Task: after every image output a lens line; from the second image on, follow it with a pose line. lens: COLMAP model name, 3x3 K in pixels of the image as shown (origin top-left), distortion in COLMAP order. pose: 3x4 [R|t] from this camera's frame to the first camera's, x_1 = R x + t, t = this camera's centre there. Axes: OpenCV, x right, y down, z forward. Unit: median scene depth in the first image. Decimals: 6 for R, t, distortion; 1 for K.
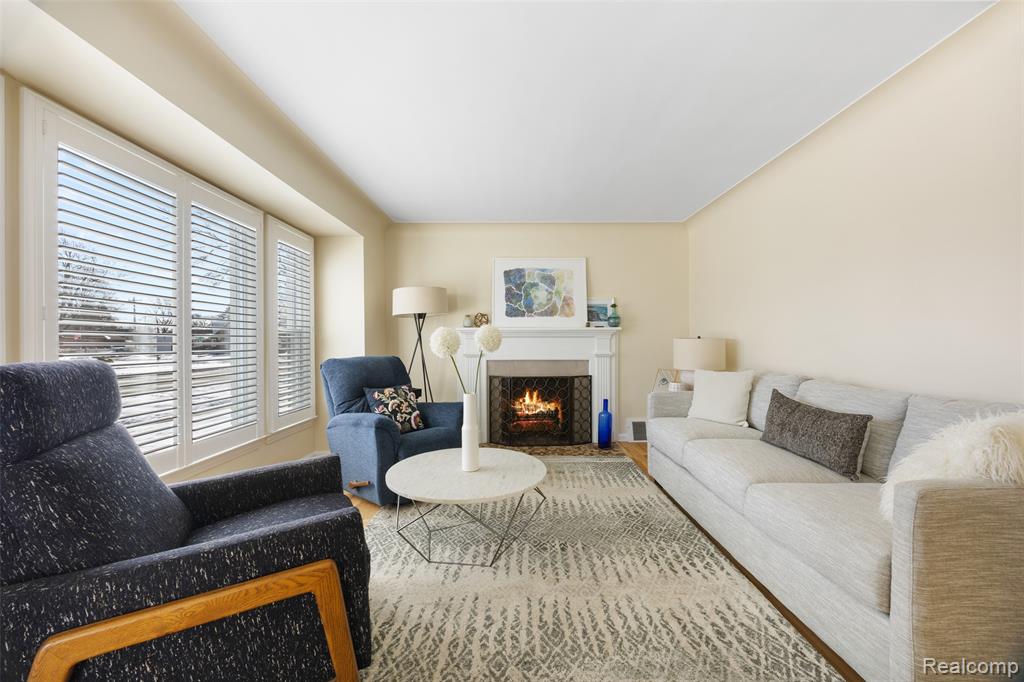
lens RADIAL K [[397.6, 0, 512.8], [0, 397.6, 340.1], [0, 0, 1]] dist [-0.003772, -0.000279]
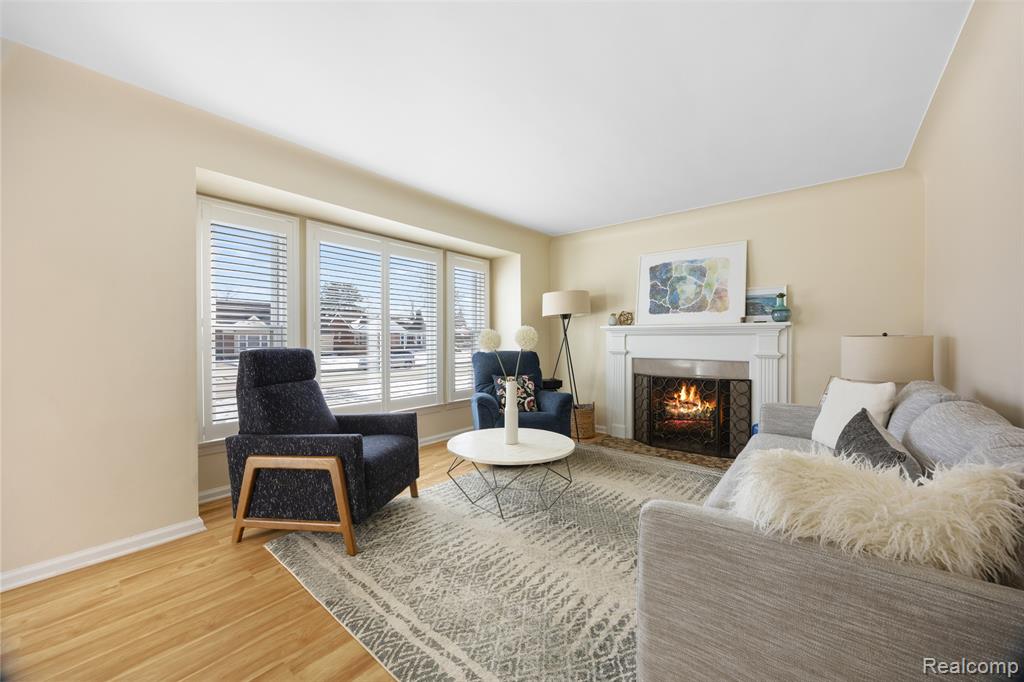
lens RADIAL K [[397.6, 0, 506.5], [0, 397.6, 341.4], [0, 0, 1]] dist [-0.003772, -0.000279]
pose [[0.759851, 0.006486, -0.650065, 0.369140], [0.001220, 0.999934, 0.011403, -0.003158], [0.650097, -0.009458, 0.759793, 0.026656]]
